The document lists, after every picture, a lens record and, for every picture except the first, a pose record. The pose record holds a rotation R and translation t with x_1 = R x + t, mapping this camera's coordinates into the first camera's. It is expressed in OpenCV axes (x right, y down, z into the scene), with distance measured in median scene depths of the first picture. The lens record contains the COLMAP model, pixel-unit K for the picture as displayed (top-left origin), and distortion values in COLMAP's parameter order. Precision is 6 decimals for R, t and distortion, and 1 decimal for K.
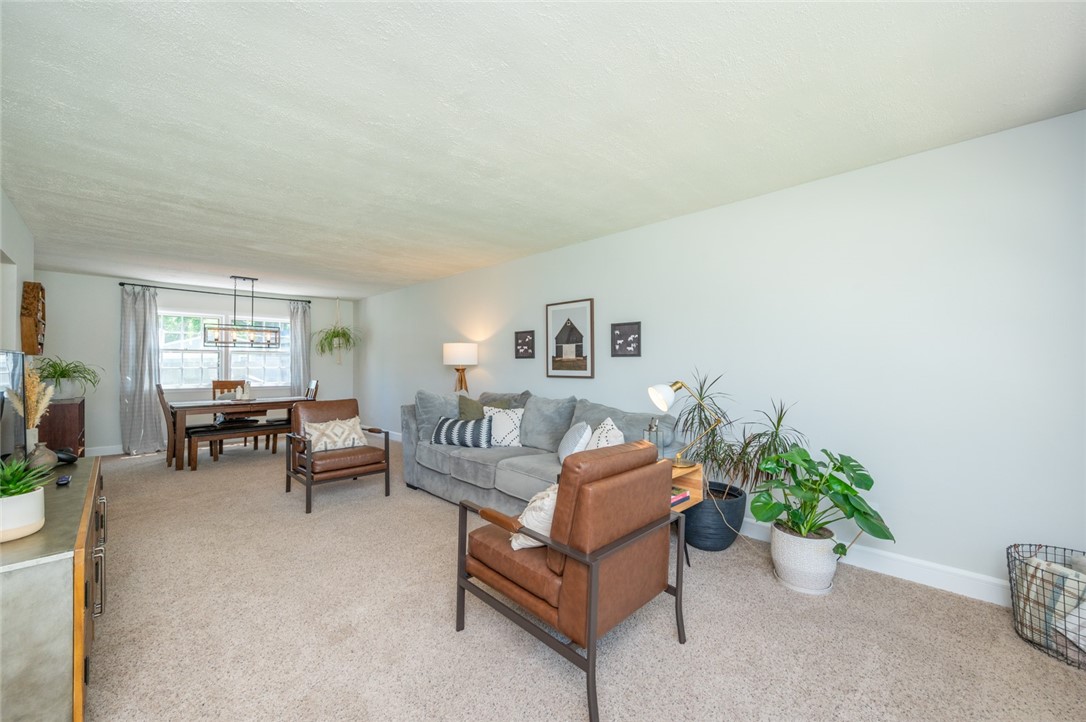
lens RADIAL K [[429.0, 0, 545.1], [0, 429.0, 359.9], [0, 0, 1]] dist [-0.000234, -0.000183]
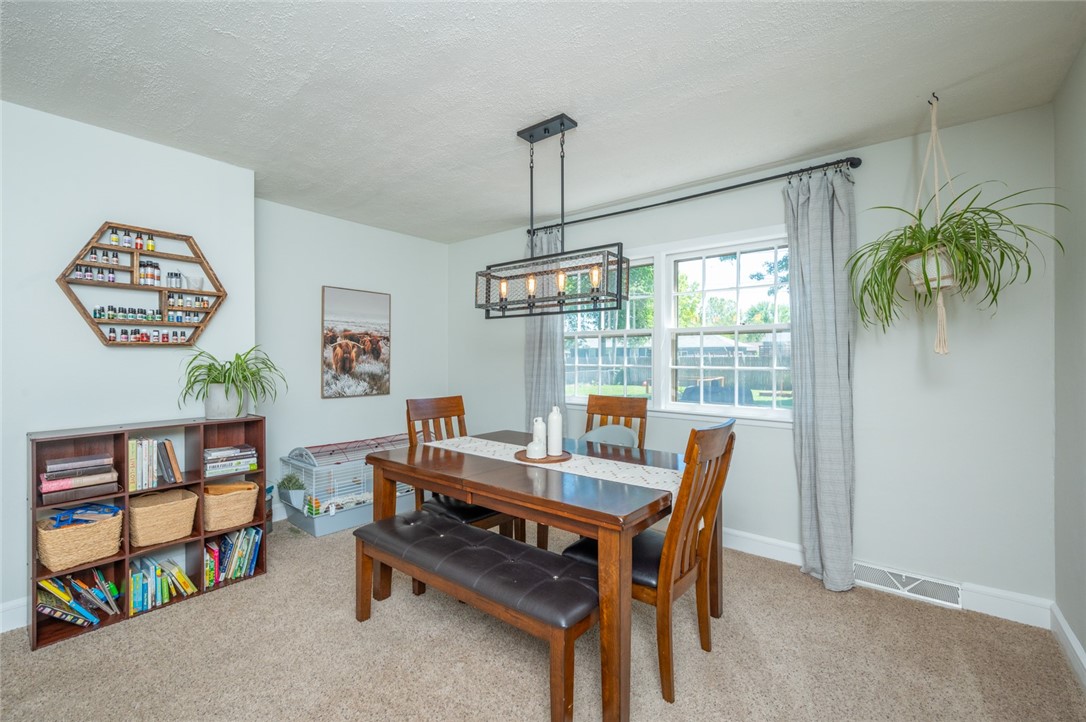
lens RADIAL K [[466.6, 0, 543.0], [0, 466.6, 361.0], [0, 0, 1]] dist [0.000250, 0.000292]
pose [[0.110302, 0.005062, -0.993885, -0.403879], [0.010568, 0.999925, 0.006265, 0.011440], [0.993842, -0.011194, 0.110240, 1.276761]]
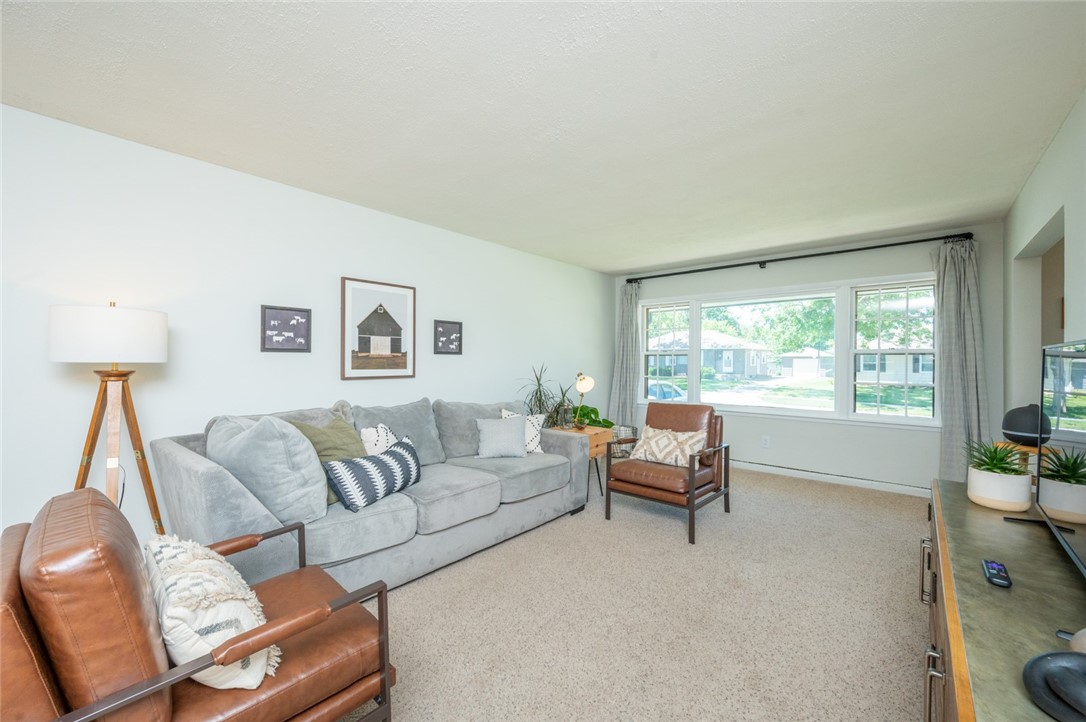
lens RADIAL K [[429.0, 0, 545.1], [0, 429.0, 359.9], [0, 0, 1]] dist [-0.000234, -0.000183]
pose [[-0.065223, 0.002909, 0.997866, -0.738663], [-0.012021, 0.999921, -0.003700, 0.006103], [-0.997798, -0.012237, -0.065183, 0.730943]]
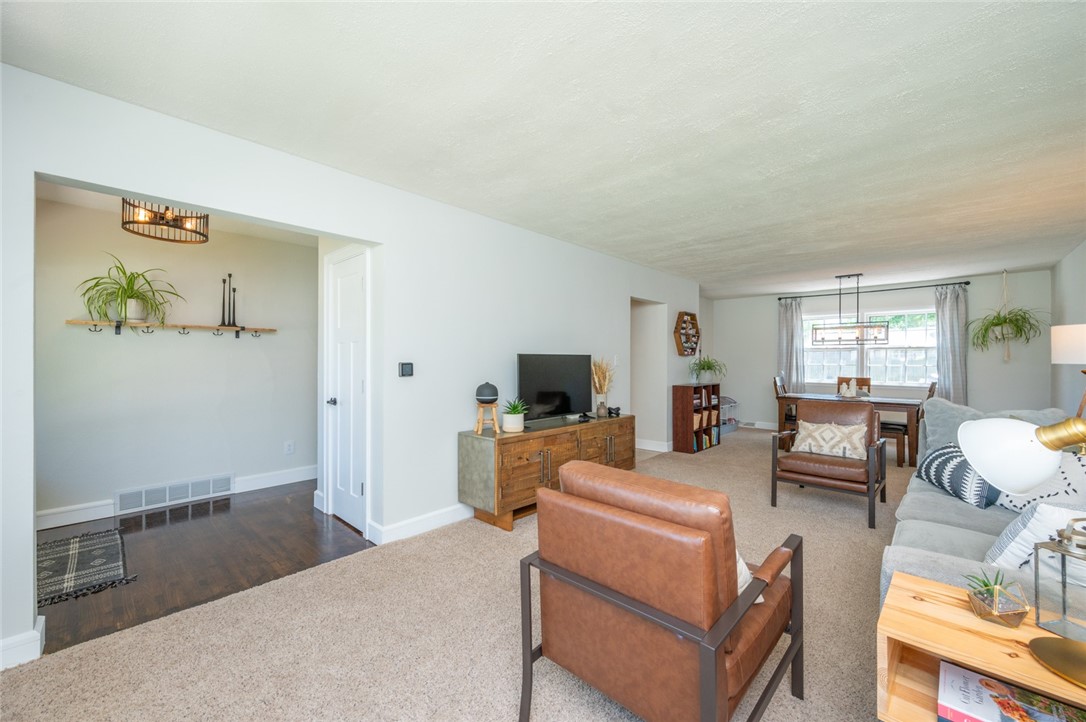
lens RADIAL K [[429.0, 0, 545.1], [0, 429.0, 359.9], [0, 0, 1]] dist [-0.000234, -0.000183]
pose [[0.034202, -0.000212, -0.999415, 0.371950], [0.007524, 0.999972, 0.000045, 0.001176], [0.999387, -0.007521, 0.034203, 0.341139]]
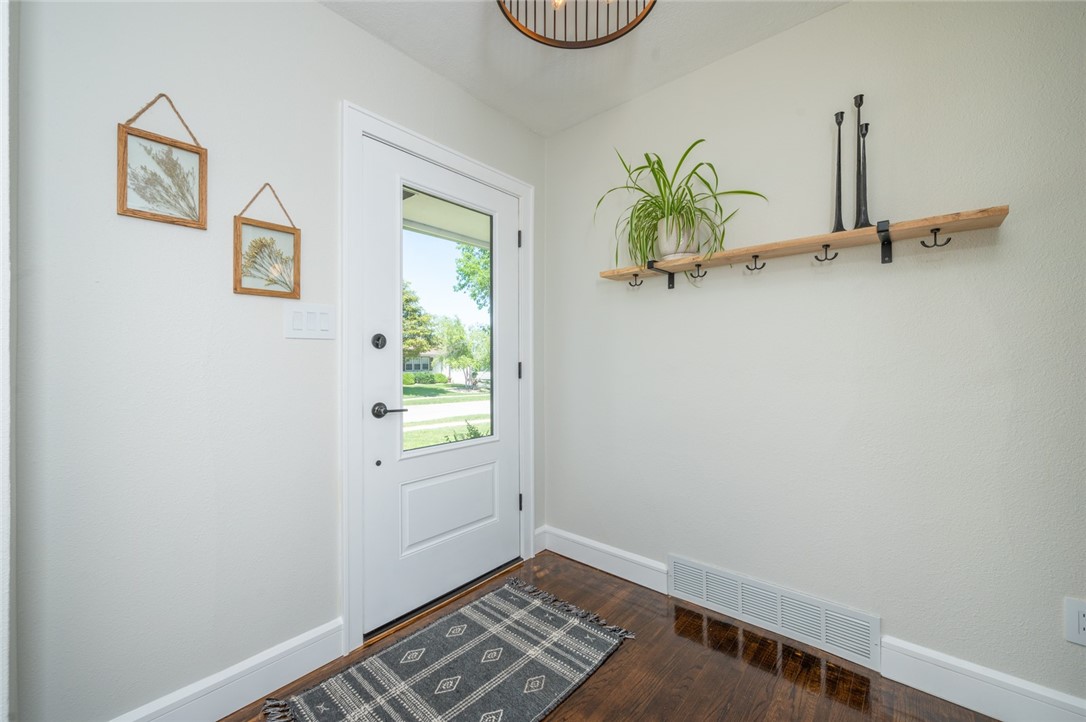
lens RADIAL K [[429.0, 0, 545.1], [0, 429.0, 359.9], [0, 0, 1]] dist [-0.000234, -0.000183]
pose [[-0.997773, 0.000501, -0.066705, -0.275754], [0.001163, 0.999950, -0.009884, 0.029690], [0.066697, -0.009940, -0.997724, 0.036143]]
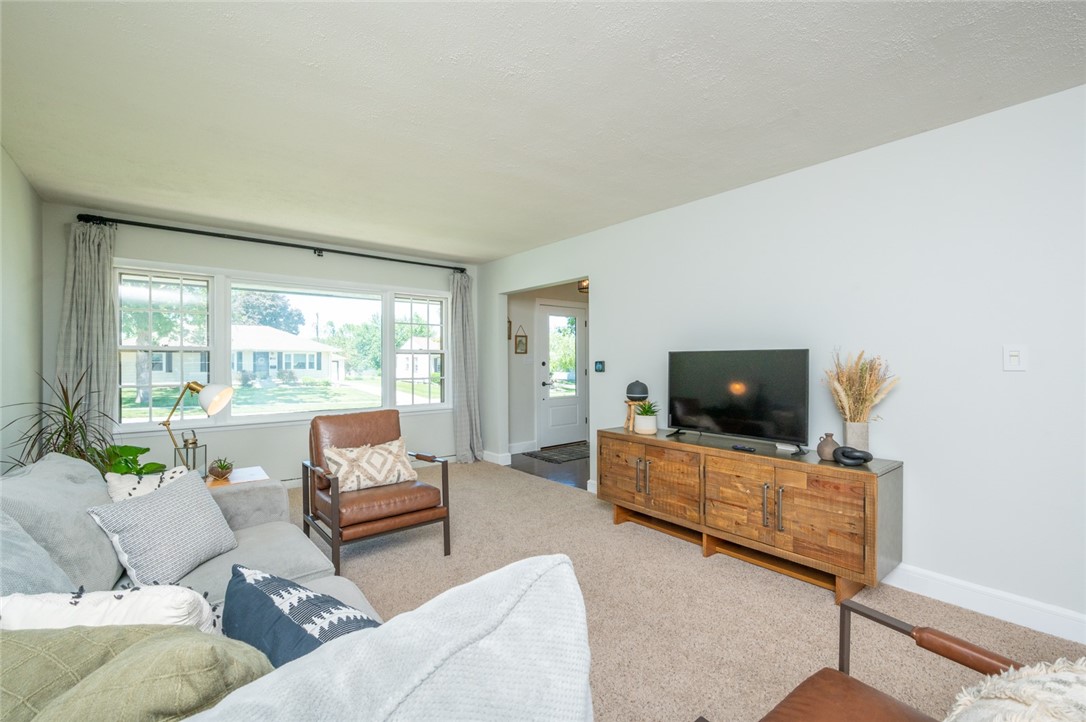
lens RADIAL K [[466.6, 0, 543.0], [0, 466.6, 361.0], [0, 0, 1]] dist [0.000250, 0.000292]
pose [[-0.994846, 0.003572, 0.101333, -0.297061], [0.002928, 0.999975, -0.006502, 0.009258], [-0.101354, -0.006172, -0.994831, 1.116169]]
